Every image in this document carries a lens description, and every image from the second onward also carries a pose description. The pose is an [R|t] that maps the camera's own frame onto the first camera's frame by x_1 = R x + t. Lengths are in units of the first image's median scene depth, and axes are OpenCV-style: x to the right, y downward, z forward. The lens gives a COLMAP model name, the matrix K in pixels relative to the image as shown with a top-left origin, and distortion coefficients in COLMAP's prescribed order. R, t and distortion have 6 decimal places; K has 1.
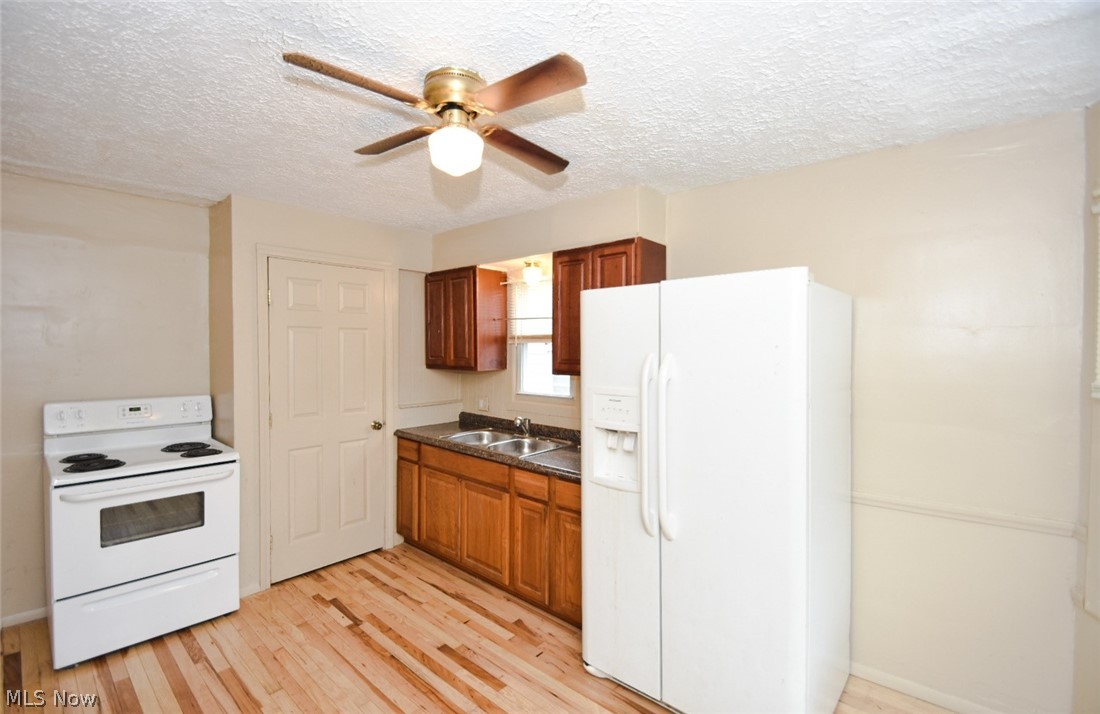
lens RADIAL K [[485.4, 0, 548.7], [0, 485.4, 352.3], [0, 0, 1]] dist [0.016184, -0.012379]
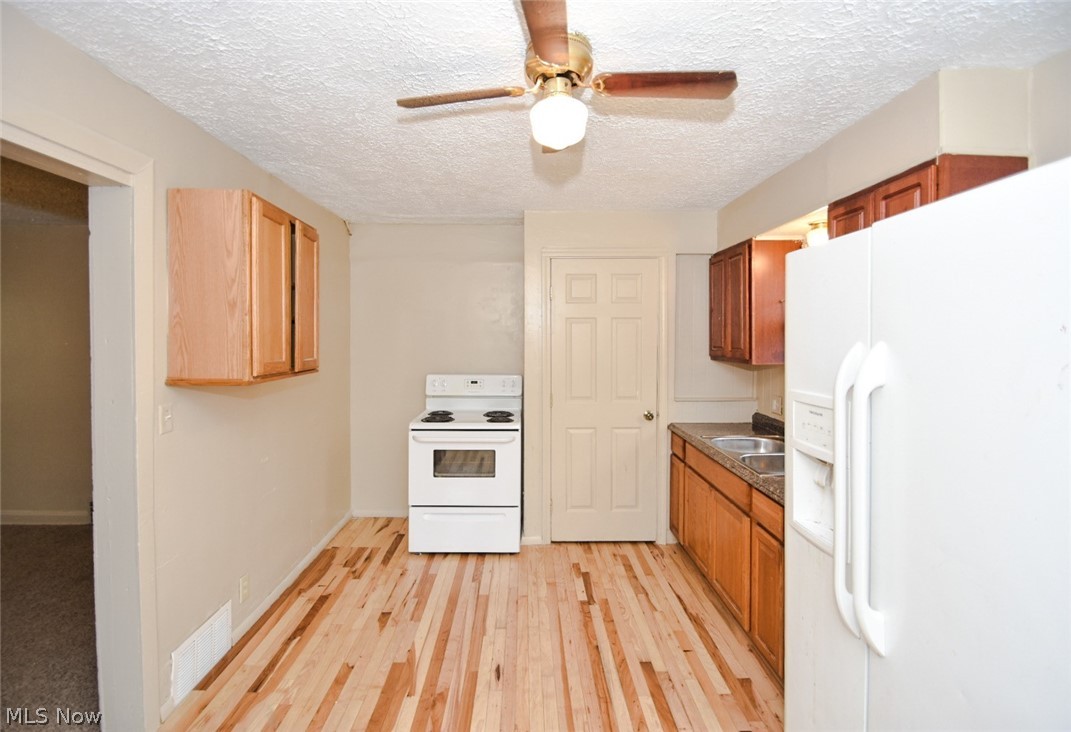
lens RADIAL K [[491.0, 0, 533.0], [0, 491.0, 347.2], [0, 0, 1]] dist [0.029338, -0.021454]
pose [[0.681432, 0.013235, -0.731762, 0.273905], [-0.007215, 0.999909, 0.011366, 0.001817], [0.731846, -0.002465, 0.681466, 0.186998]]
